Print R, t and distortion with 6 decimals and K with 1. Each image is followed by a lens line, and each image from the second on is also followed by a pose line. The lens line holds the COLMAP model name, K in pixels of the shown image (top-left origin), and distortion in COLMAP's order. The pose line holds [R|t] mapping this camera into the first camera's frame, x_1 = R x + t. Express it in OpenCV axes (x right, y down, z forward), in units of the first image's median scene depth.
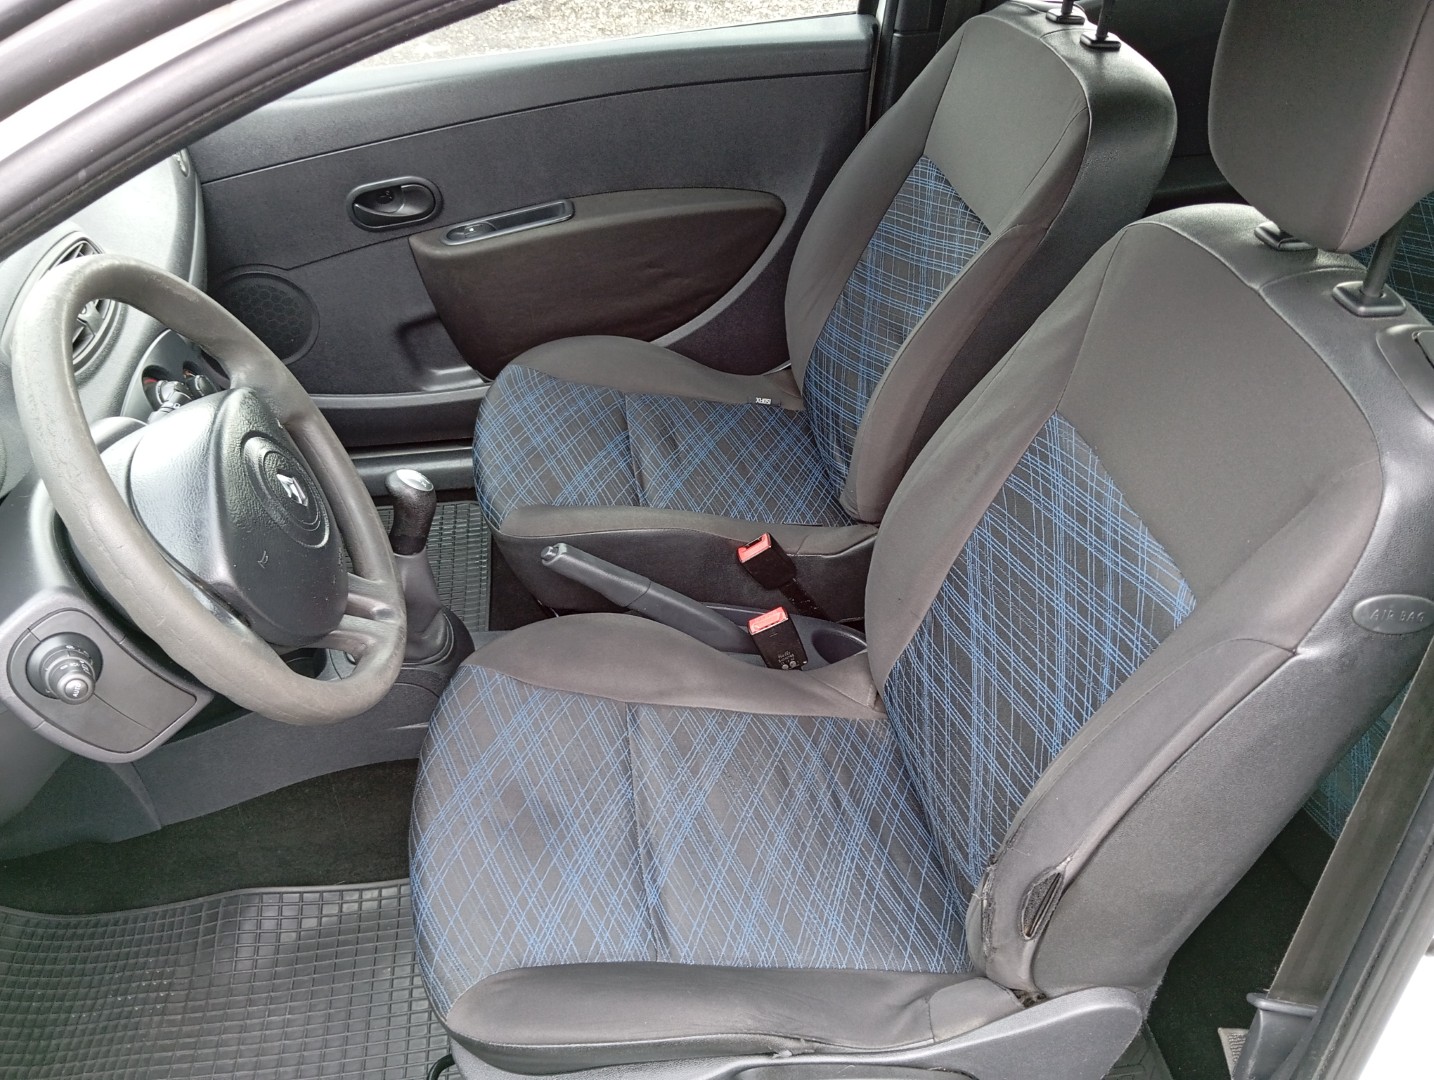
lens RADIAL K [[1232.7, 0, 717.4], [0, 1232.7, 555.8], [0, 0, 1]] dist [0.048175, -0.083590]
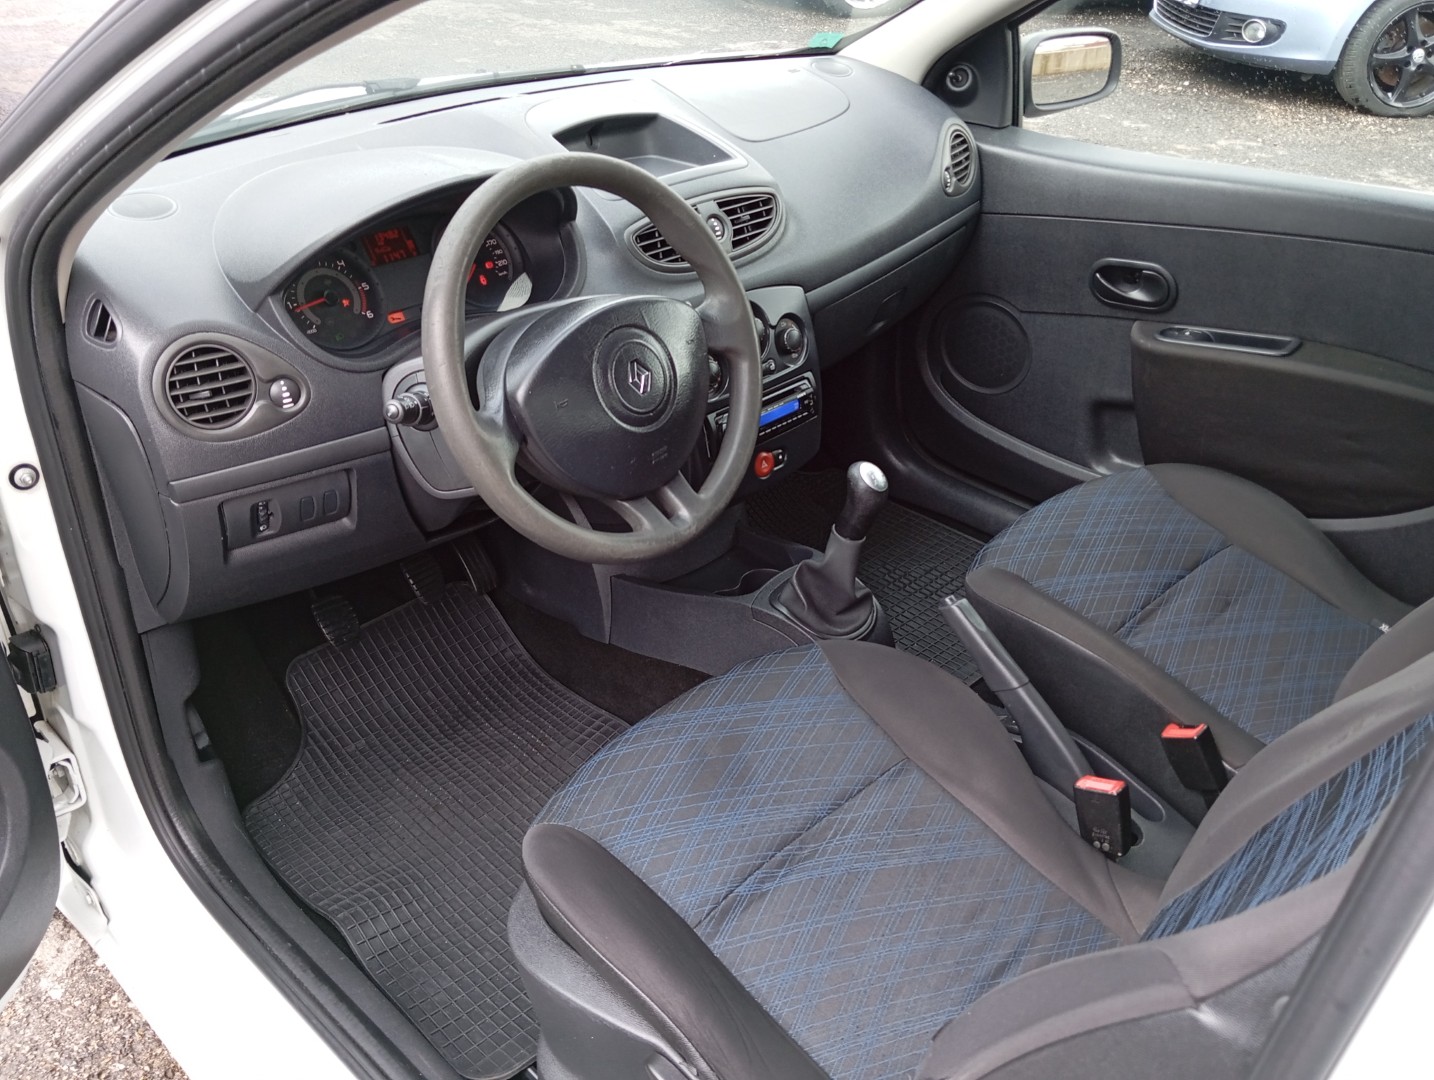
lens RADIAL K [[1232.7, 0, 717.4], [0, 1232.7, 555.8], [0, 0, 1]] dist [0.048175, -0.083590]
pose [[0.605910, 0.442877, -0.660857, 0.303057], [-0.498880, 0.858601, 0.117996, -0.044328], [0.619671, 0.258194, 0.741178, 0.094775]]
